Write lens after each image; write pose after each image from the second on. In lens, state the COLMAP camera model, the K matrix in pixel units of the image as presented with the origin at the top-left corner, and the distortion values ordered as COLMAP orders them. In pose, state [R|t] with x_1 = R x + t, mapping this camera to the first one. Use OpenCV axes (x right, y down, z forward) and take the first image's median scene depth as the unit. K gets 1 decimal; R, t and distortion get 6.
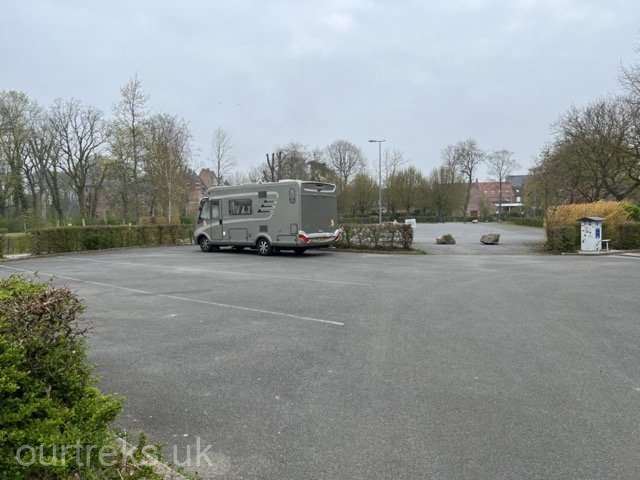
lens RADIAL K [[486.3, 0, 320.0], [0, 486.3, 240.0], [0, 0, 1]] dist [0.088010, 0.001356]
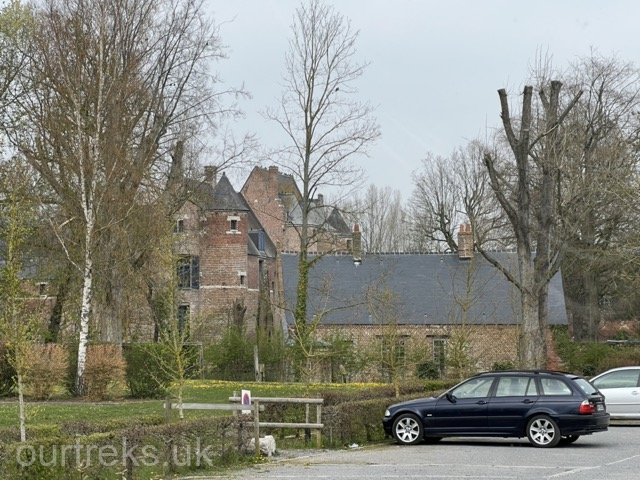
lens RADIAL K [[1647.2, 0, 320.0], [0, 1647.2, 240.0], [0, 0, 1]] dist [0.043304, 0.261769]
pose [[0.980259, 0.006606, -0.197608, -0.025651], [-0.027983, 0.994017, -0.105580, -0.009133], [0.195728, 0.109026, 0.974579, 0.141272]]
